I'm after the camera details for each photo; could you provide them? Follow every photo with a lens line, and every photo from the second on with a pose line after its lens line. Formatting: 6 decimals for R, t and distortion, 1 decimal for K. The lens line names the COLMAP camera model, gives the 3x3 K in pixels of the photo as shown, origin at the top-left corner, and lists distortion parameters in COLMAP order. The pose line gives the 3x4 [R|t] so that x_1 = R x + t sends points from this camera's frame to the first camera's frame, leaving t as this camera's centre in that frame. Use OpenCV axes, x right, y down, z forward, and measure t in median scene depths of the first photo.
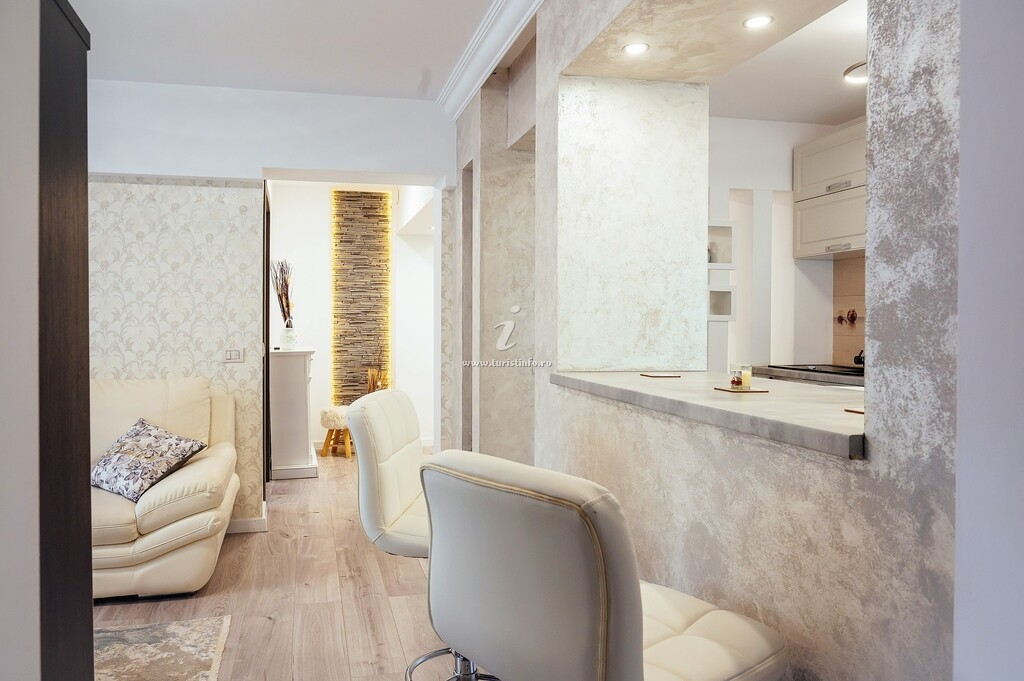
lens RADIAL K [[715.1, 0, 454.9], [0, 715.1, 319.7], [0, 0, 1]] dist [-0.025781, 0.002736]
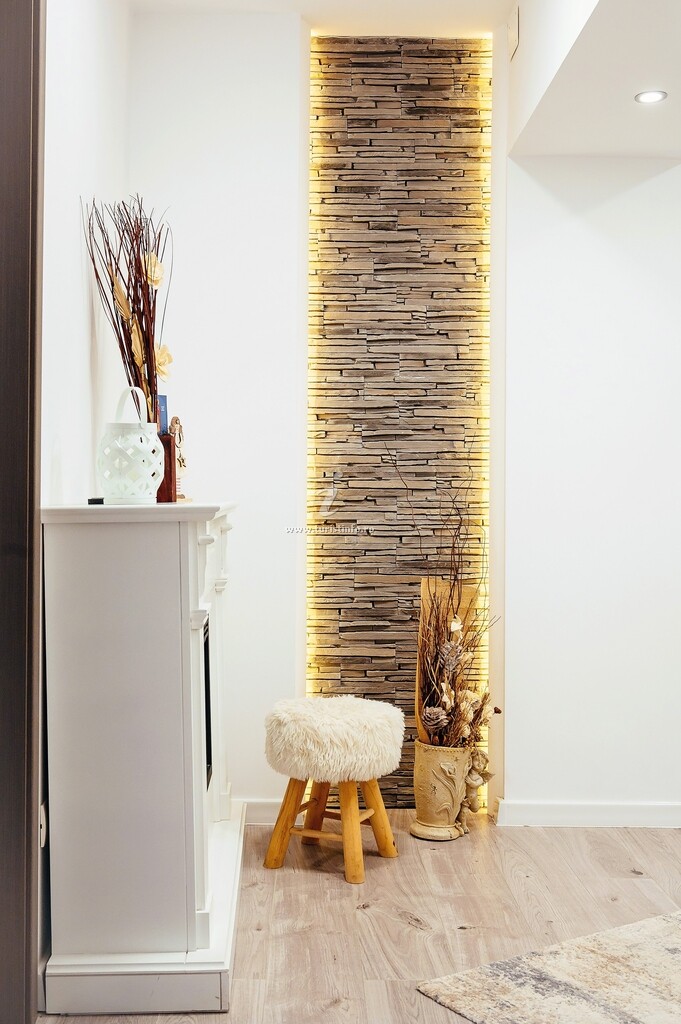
lens RADIAL K [[988.3, 0, 337.7], [0, 988.3, 512.8], [0, 0, 1]] dist [-0.010005, 0.000000]
pose [[0.982852, 0.005013, -0.184326, -0.074941], [-0.002900, 0.999927, 0.011734, 0.034209], [0.184371, -0.010998, 0.982795, 0.551996]]
